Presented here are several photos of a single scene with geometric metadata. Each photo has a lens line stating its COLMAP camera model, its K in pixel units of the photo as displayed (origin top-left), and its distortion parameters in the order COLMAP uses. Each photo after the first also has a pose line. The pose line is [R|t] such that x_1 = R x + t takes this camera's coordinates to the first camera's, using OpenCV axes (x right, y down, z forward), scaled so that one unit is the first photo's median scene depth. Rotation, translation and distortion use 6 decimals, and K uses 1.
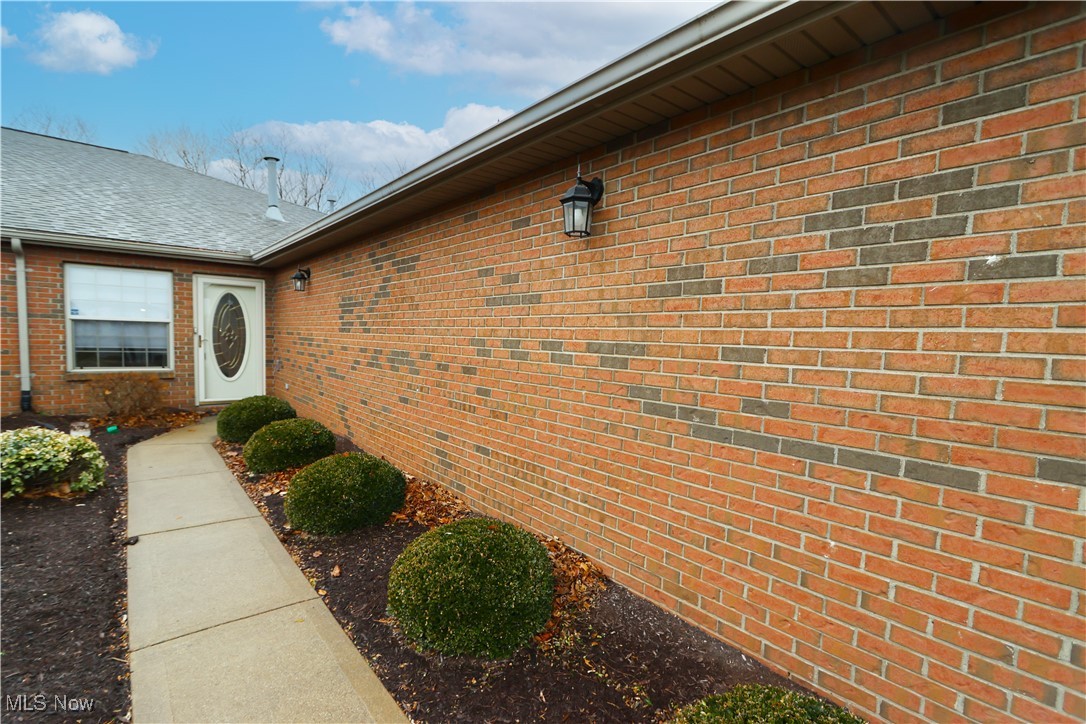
lens RADIAL K [[506.7, 0, 542.2], [0, 506.7, 379.3], [0, 0, 1]] dist [-0.017850, 0.001941]
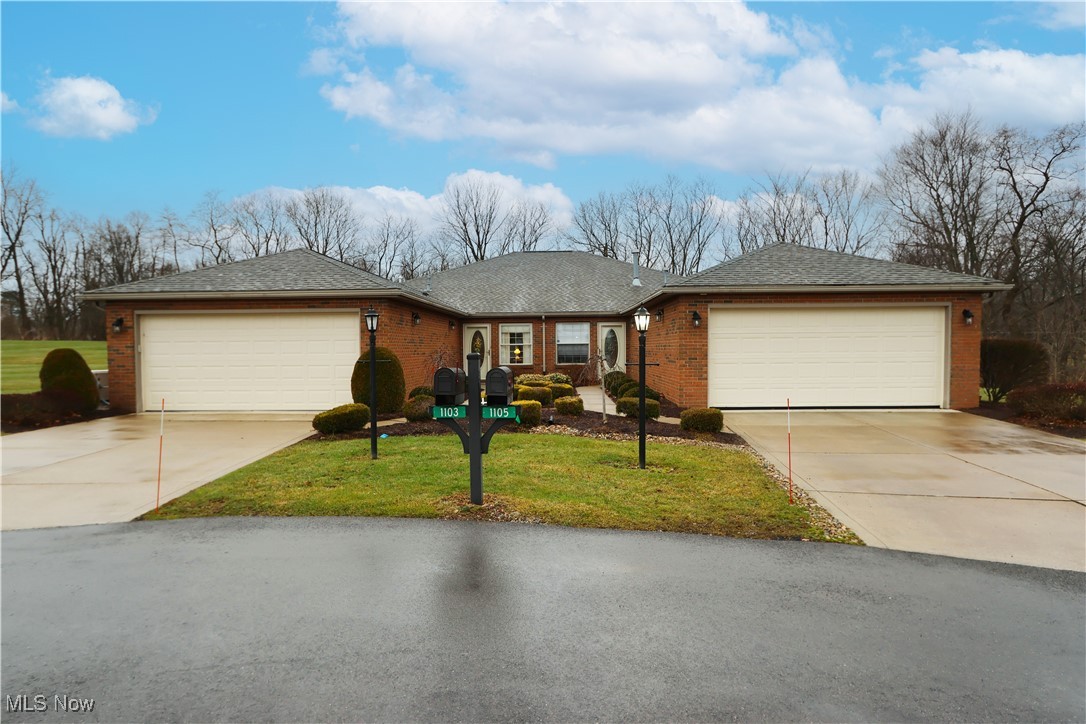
lens RADIAL K [[639.3, 0, 544.3], [0, 639.3, 392.1], [0, 0, 1]] dist [-0.004797, -0.000062]
pose [[0.754239, 0.006480, -0.656568, 1.134730], [-0.018567, 0.999762, -0.011462, 0.160825], [0.656337, 0.020836, 0.754180, -1.475788]]
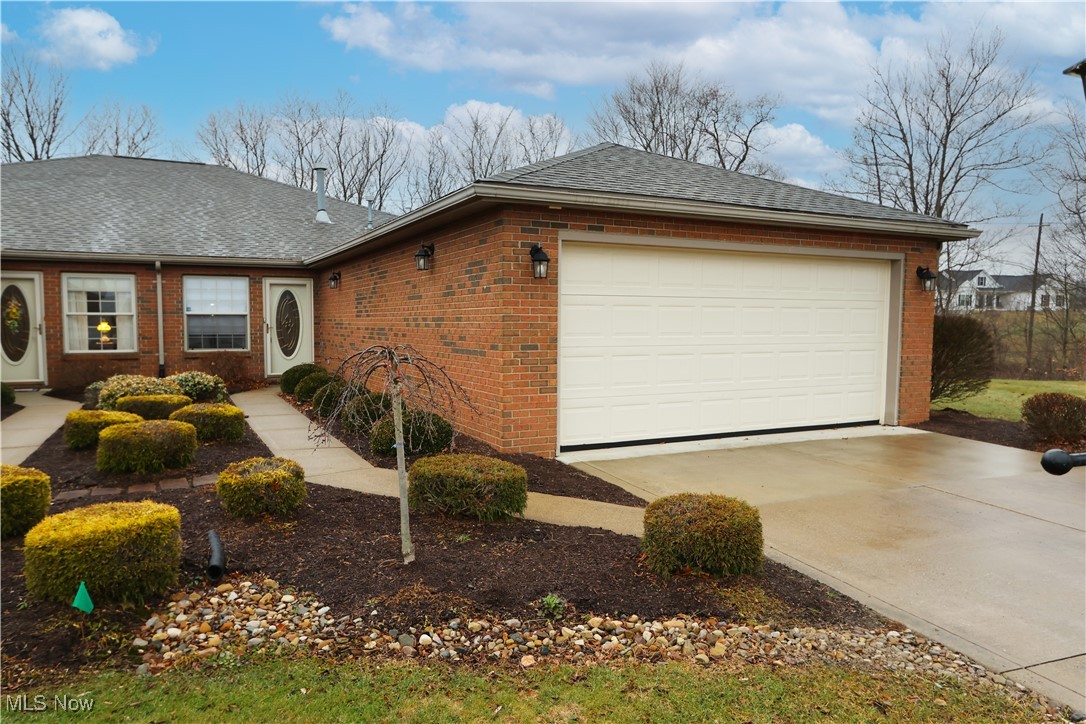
lens RADIAL K [[734.9, 0, 526.1], [0, 734.9, 378.7], [0, 0, 1]] dist [-0.012430, 0.003918]
pose [[0.969835, -0.011662, -0.243482, 0.477548], [0.010096, 0.999920, -0.007679, 0.084437], [0.243552, 0.004989, 0.969875, -0.755293]]
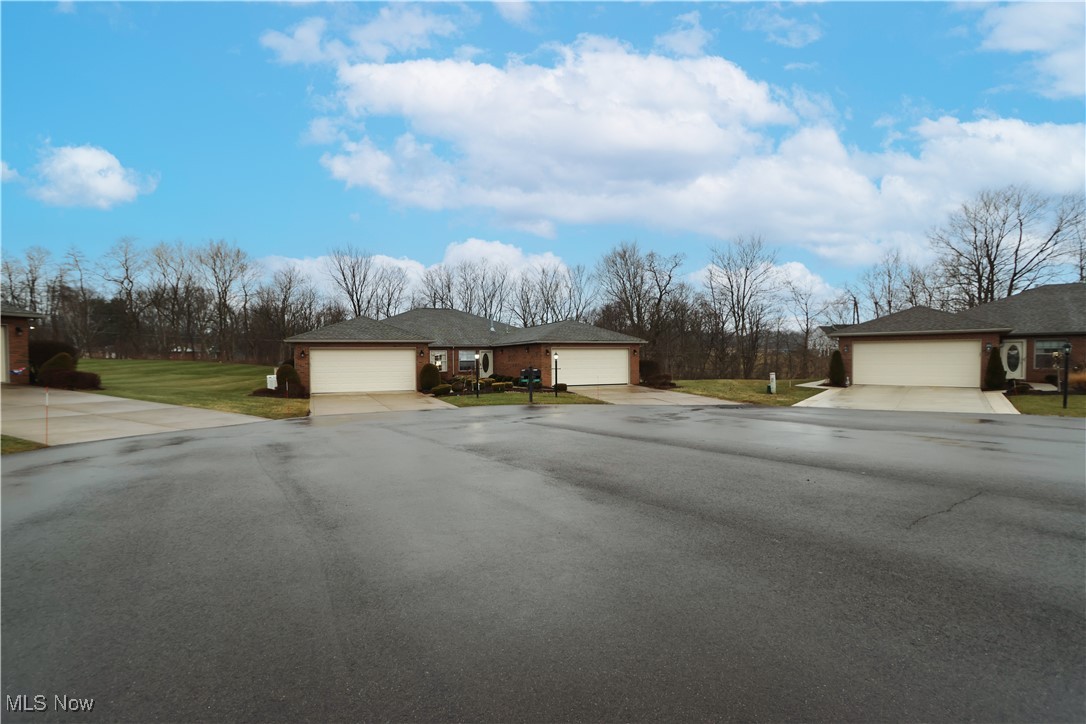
lens RADIAL K [[506.7, 0, 542.2], [0, 506.7, 379.3], [0, 0, 1]] dist [-0.017850, 0.001941]
pose [[0.946213, -0.026834, -0.322431, 1.469004], [0.013361, 0.998945, -0.043927, 0.296234], [0.323270, 0.037256, 0.945573, -3.495957]]
